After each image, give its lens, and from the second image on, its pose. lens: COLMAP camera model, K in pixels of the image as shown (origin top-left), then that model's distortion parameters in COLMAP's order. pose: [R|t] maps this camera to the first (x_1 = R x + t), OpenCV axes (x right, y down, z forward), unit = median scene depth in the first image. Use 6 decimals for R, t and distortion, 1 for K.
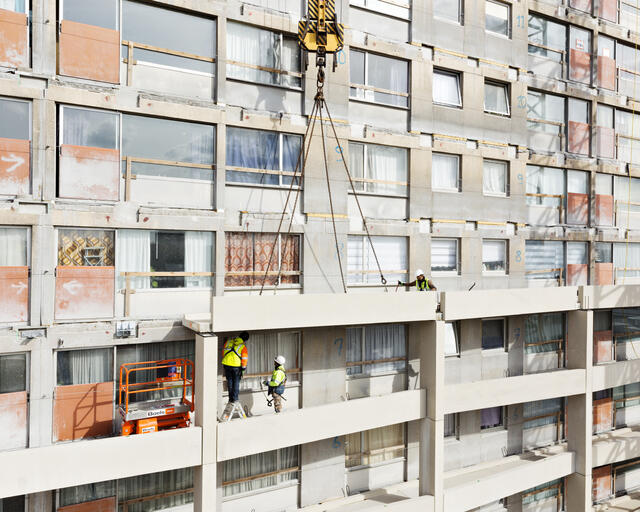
lens RADIAL K [[426.4, 0, 320.0], [0, 426.4, 256.0], [0, 0, 1]] dist [0.003841, -0.001848]
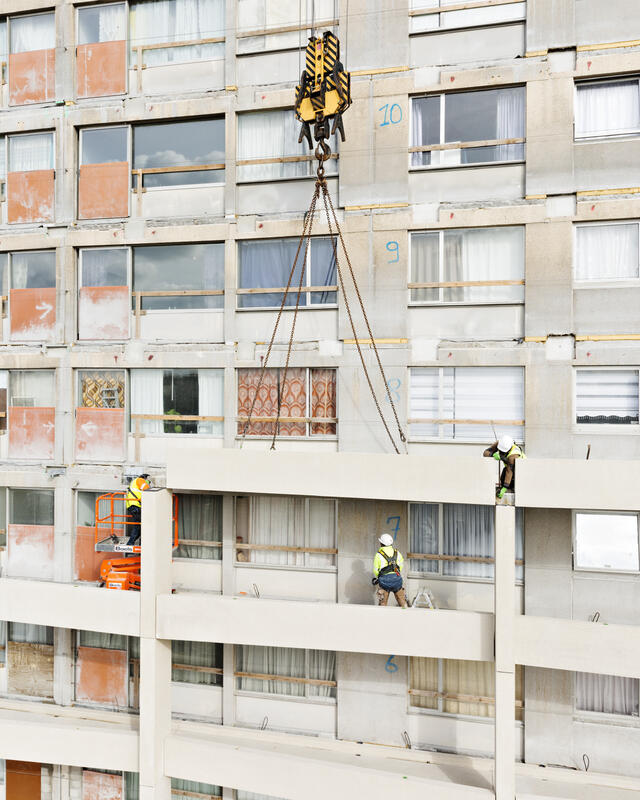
lens RADIAL K [[533.0, 0, 320.1], [0, 533.0, 392.4], [0, 0, 1]] dist [0.003841, -0.001848]
pose [[0.824189, -0.004702, -0.566296, 0.519110], [-0.000737, 0.999956, -0.009375, -0.000288], [0.566315, 0.008144, 0.824149, 0.248067]]
